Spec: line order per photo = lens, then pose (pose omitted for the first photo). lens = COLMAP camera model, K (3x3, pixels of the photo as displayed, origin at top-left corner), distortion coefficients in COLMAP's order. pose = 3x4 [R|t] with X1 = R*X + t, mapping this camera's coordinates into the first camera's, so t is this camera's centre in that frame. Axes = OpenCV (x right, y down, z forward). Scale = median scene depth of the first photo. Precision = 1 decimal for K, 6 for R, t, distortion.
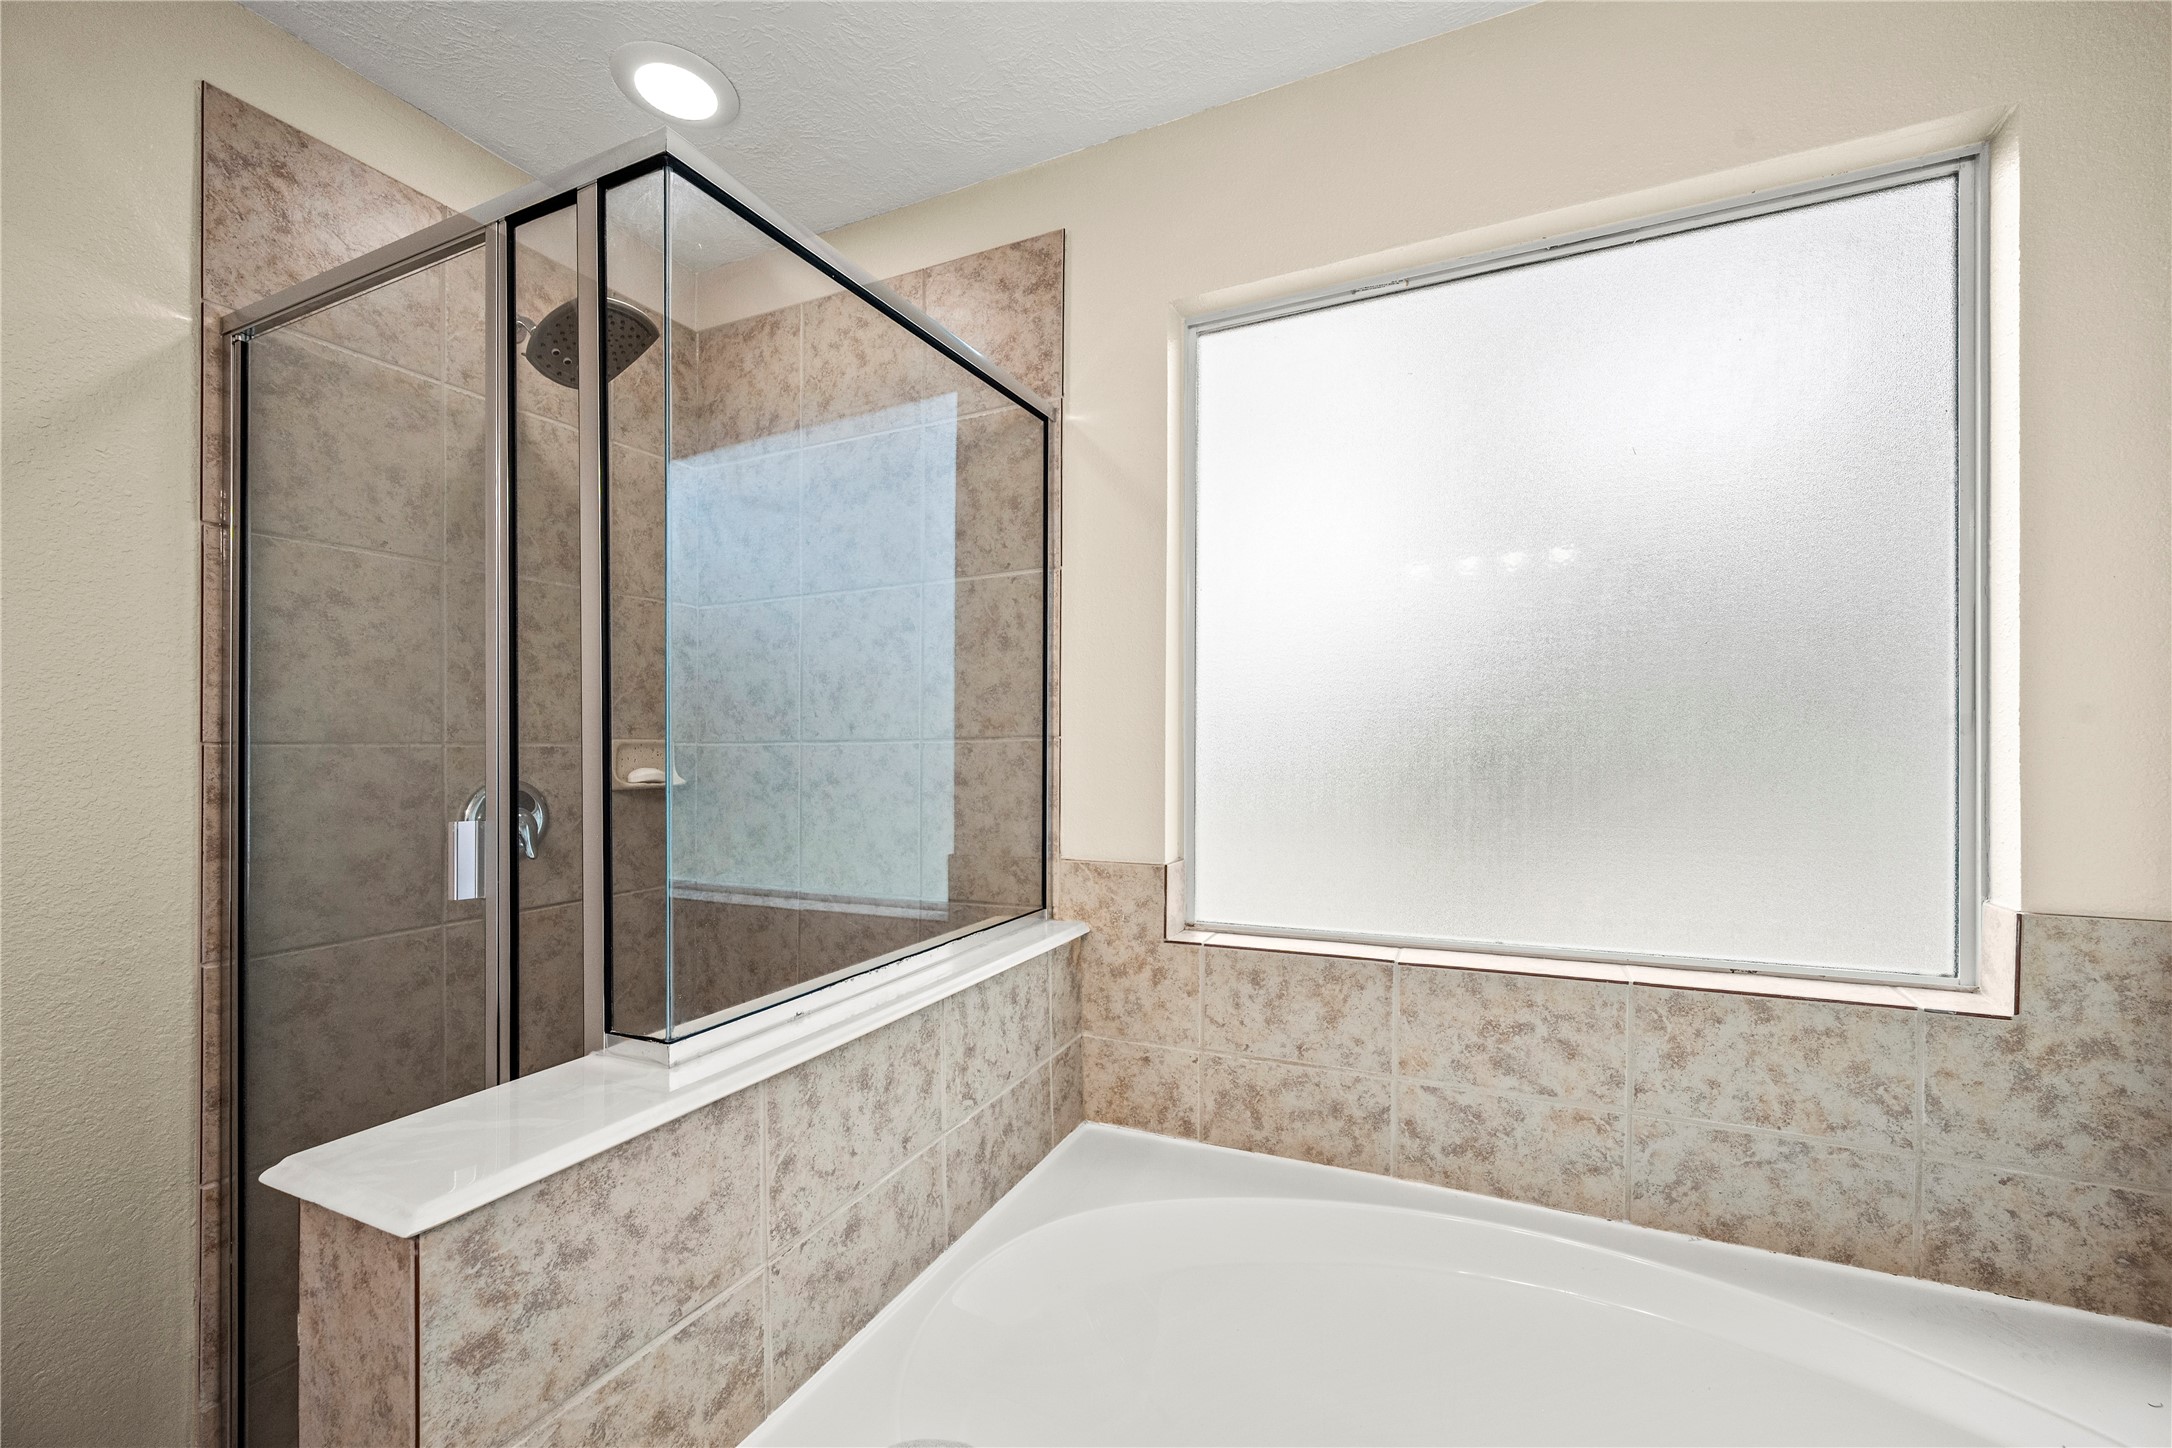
lens RADIAL K [[859.5, 0, 1089.3], [0, 859.5, 741.9], [0, 0, 1]] dist [-0.000810, -0.000116]
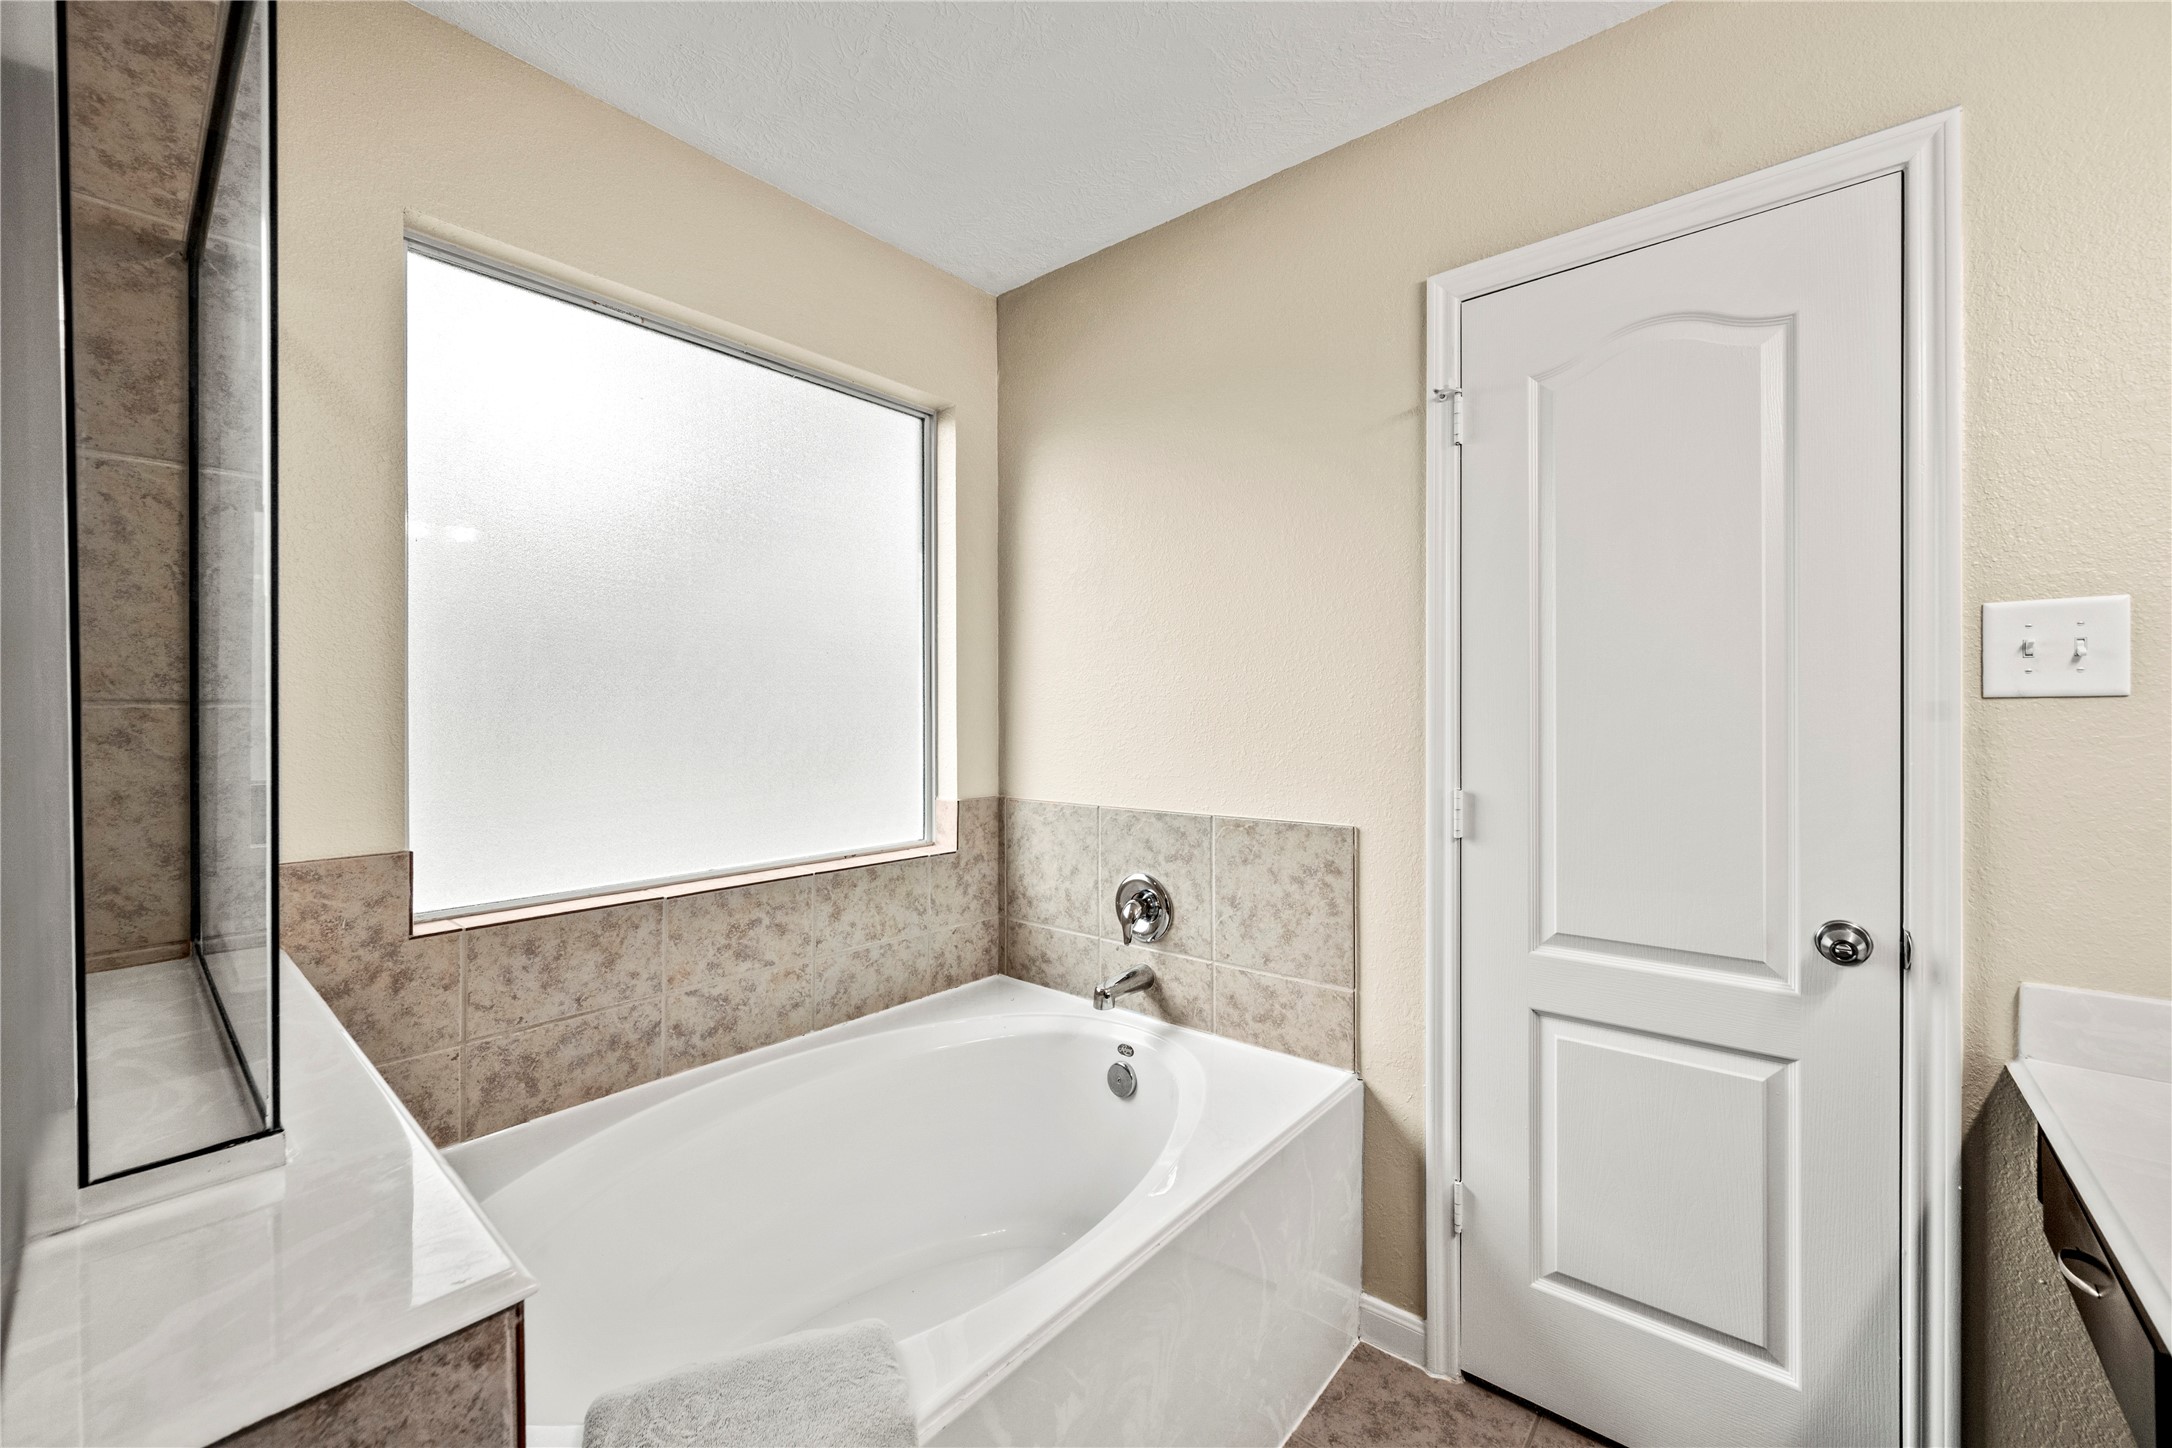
lens RADIAL K [[859.5, 0, 1071.4], [0, 859.5, 718.8], [0, 0, 1]] dist [-0.000810, -0.000116]
pose [[0.287280, 0.005155, 0.957833, -0.651830], [-0.006346, 0.999974, -0.003479, 0.007410], [-0.957826, -0.005079, 0.287306, 0.117513]]
